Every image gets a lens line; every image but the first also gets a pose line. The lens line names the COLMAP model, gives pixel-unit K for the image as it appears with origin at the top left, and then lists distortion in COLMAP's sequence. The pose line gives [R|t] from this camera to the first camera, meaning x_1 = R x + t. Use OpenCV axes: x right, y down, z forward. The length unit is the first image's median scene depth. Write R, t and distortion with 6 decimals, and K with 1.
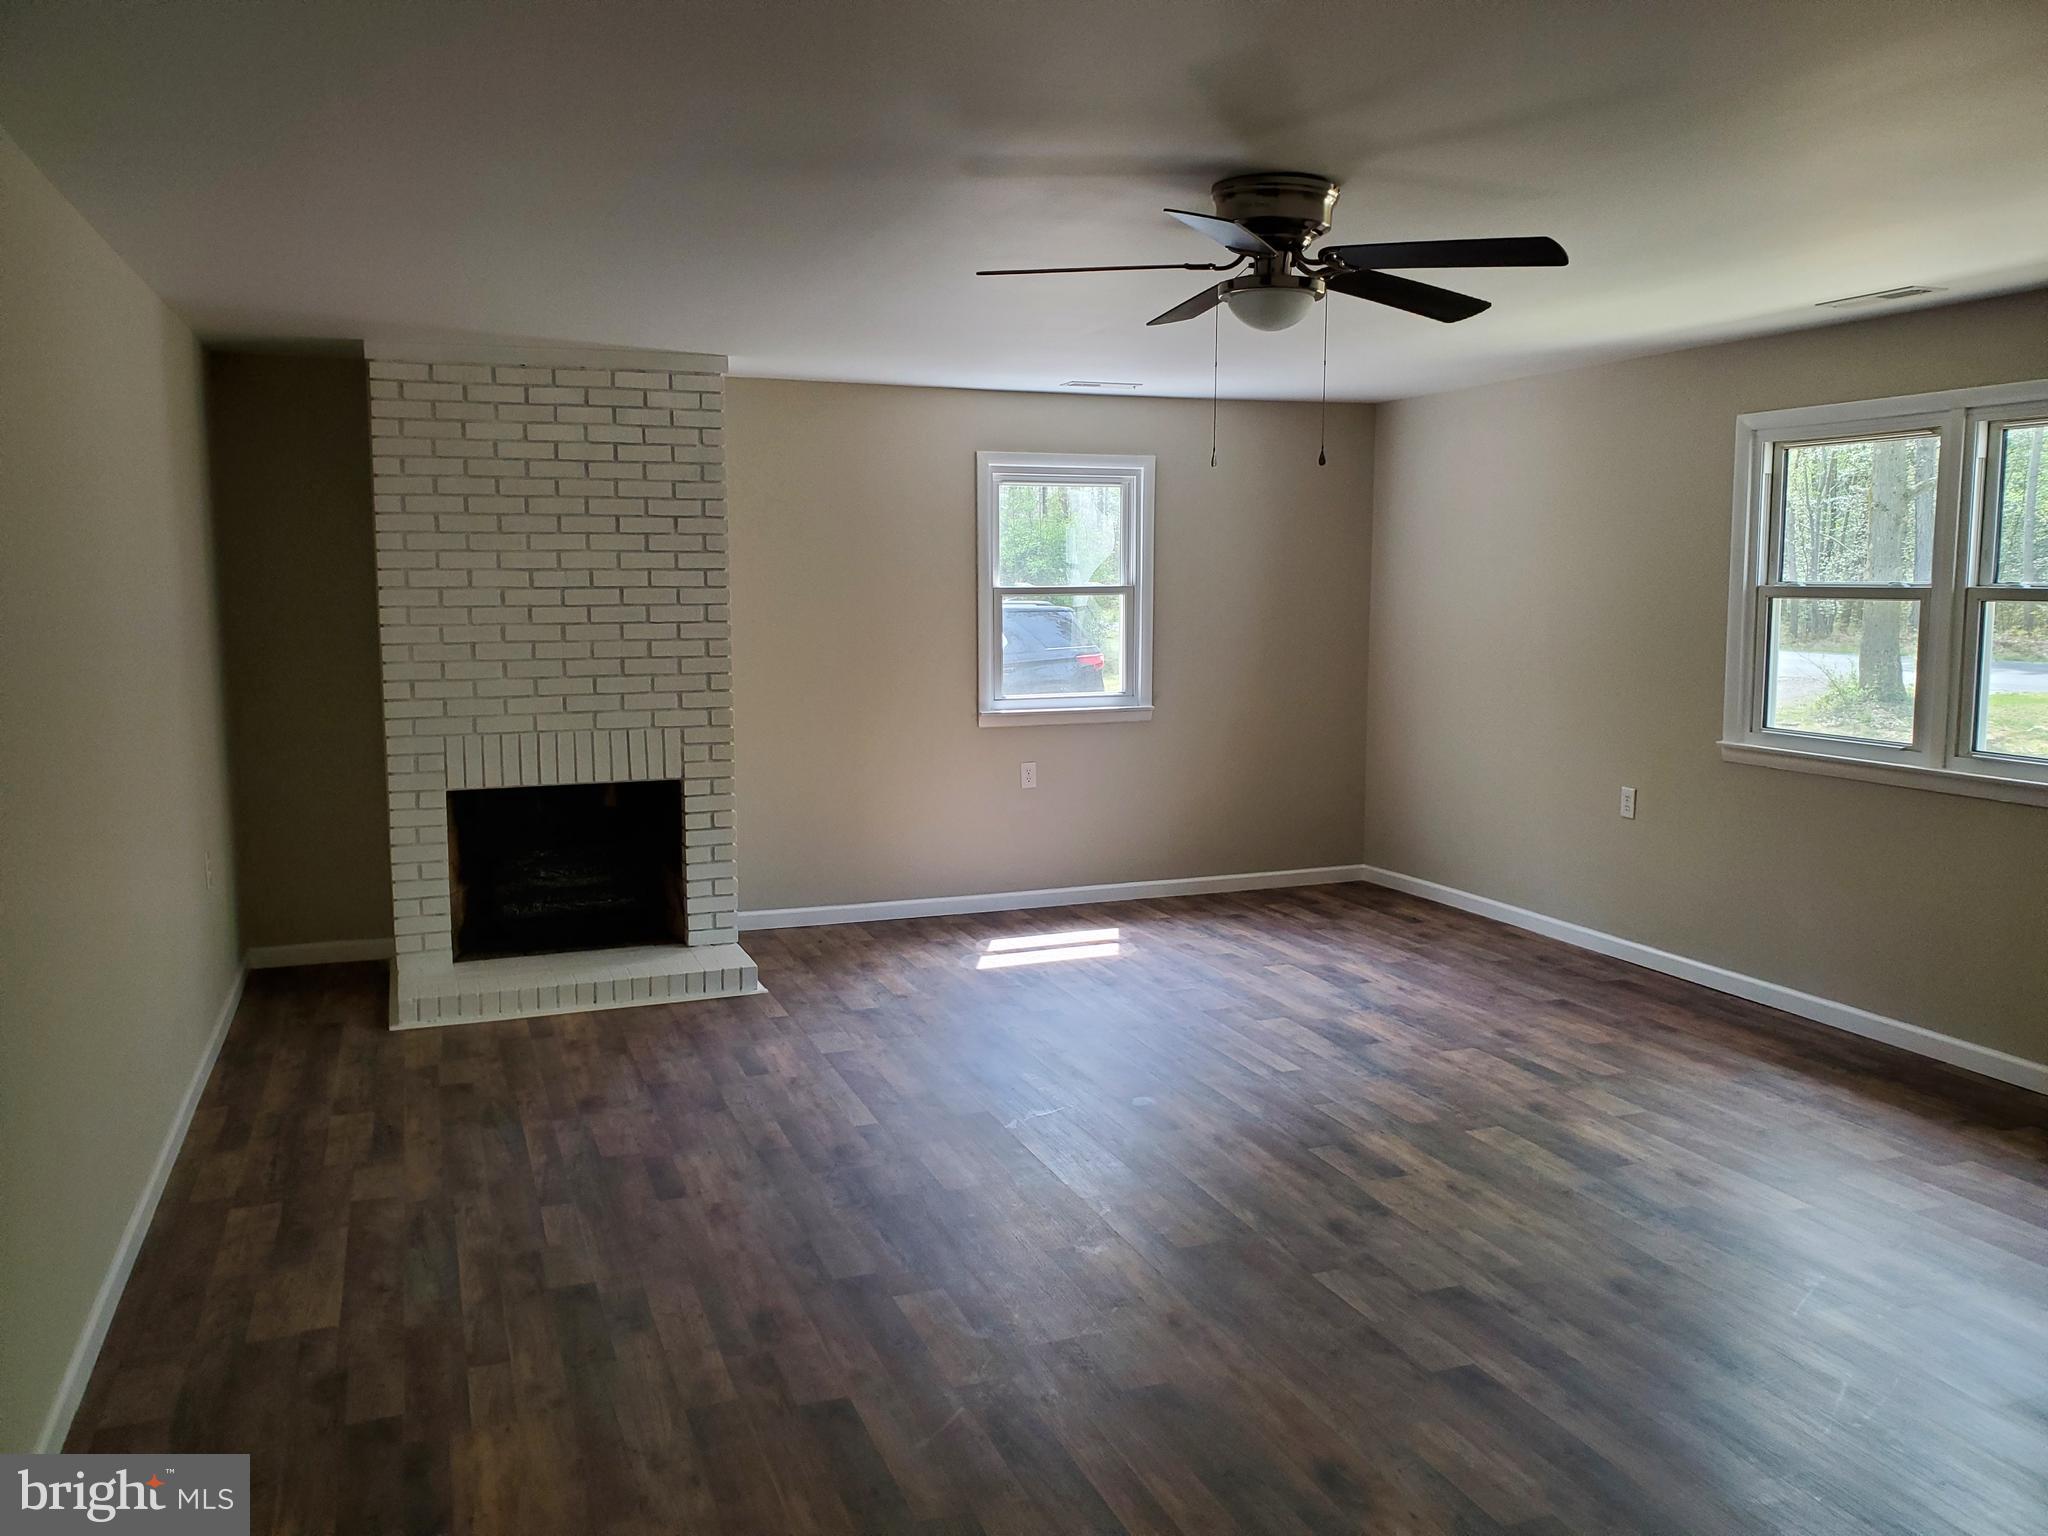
lens RADIAL K [[1542.3, 0, 1024.0], [0, 1542.3, 768.0], [0, 0, 1]] dist [-0.056895, -0.000664]
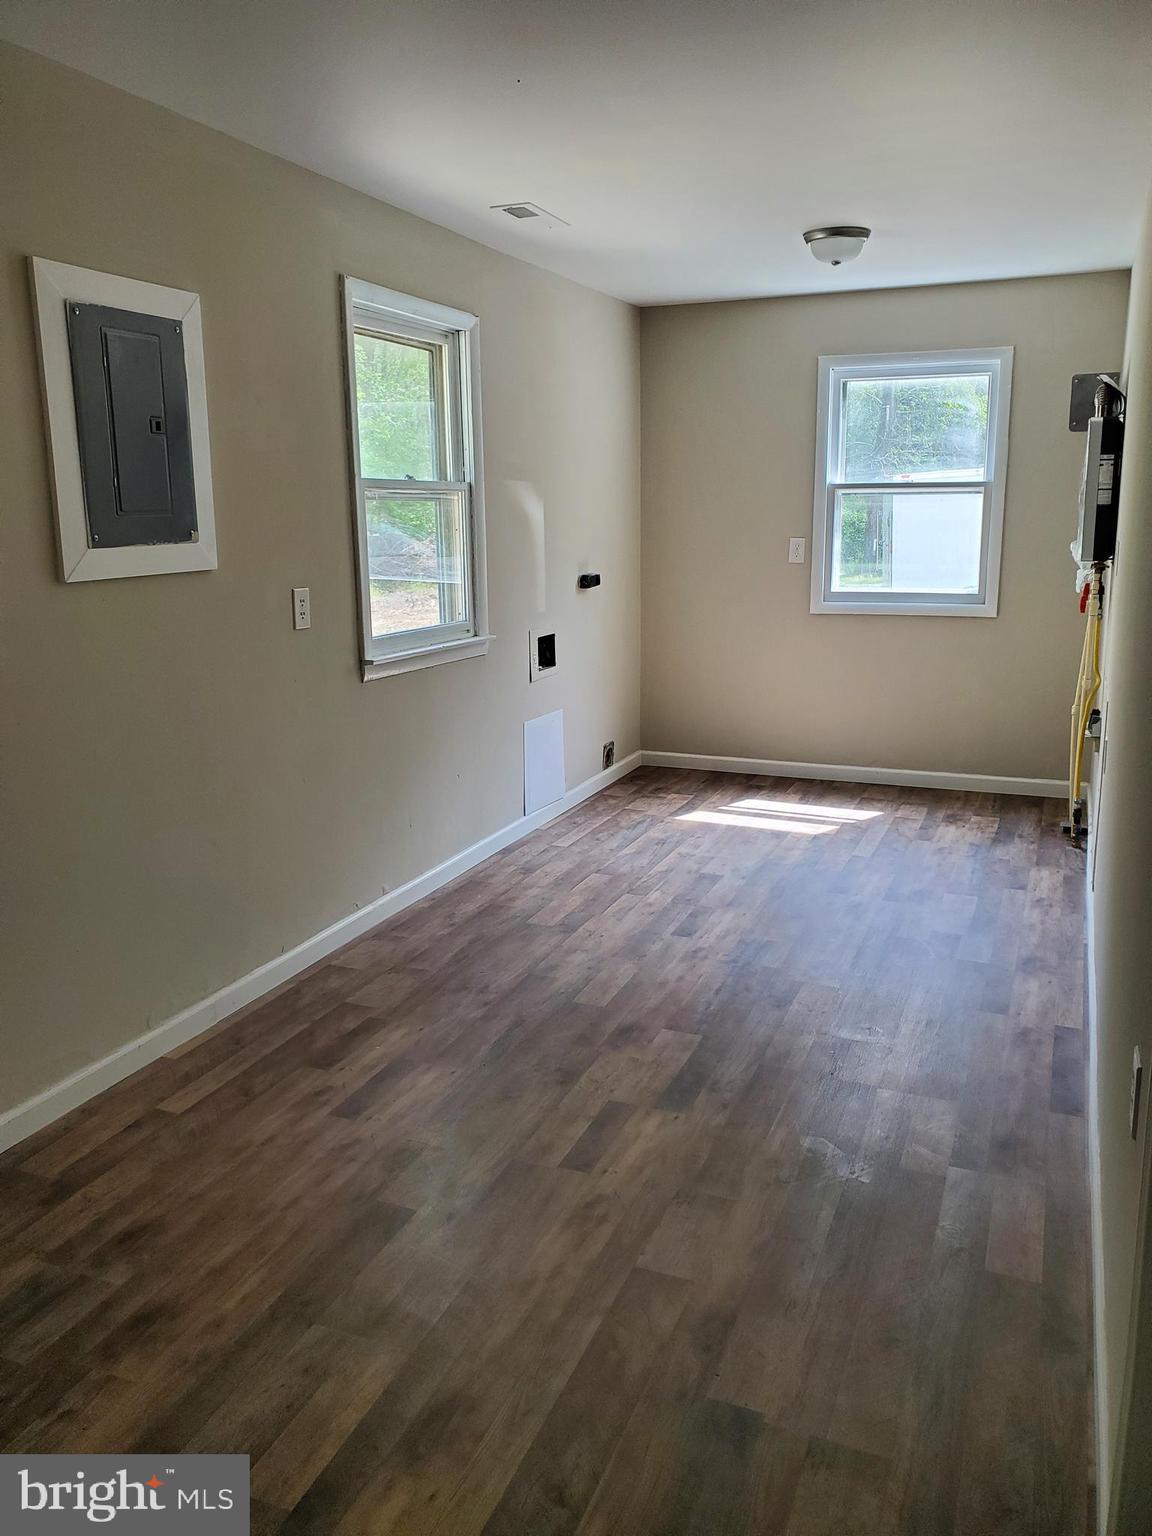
lens RADIAL K [[1156.7, 0, 576.0], [0, 1156.7, 768.0], [0, 0, 1]] dist [-0.056895, -0.000664]
pose [[0.720168, 0.141146, -0.679291, 0.434423], [-0.070849, 0.988930, 0.130373, -0.012184], [0.690173, -0.045763, 0.722196, 0.277583]]
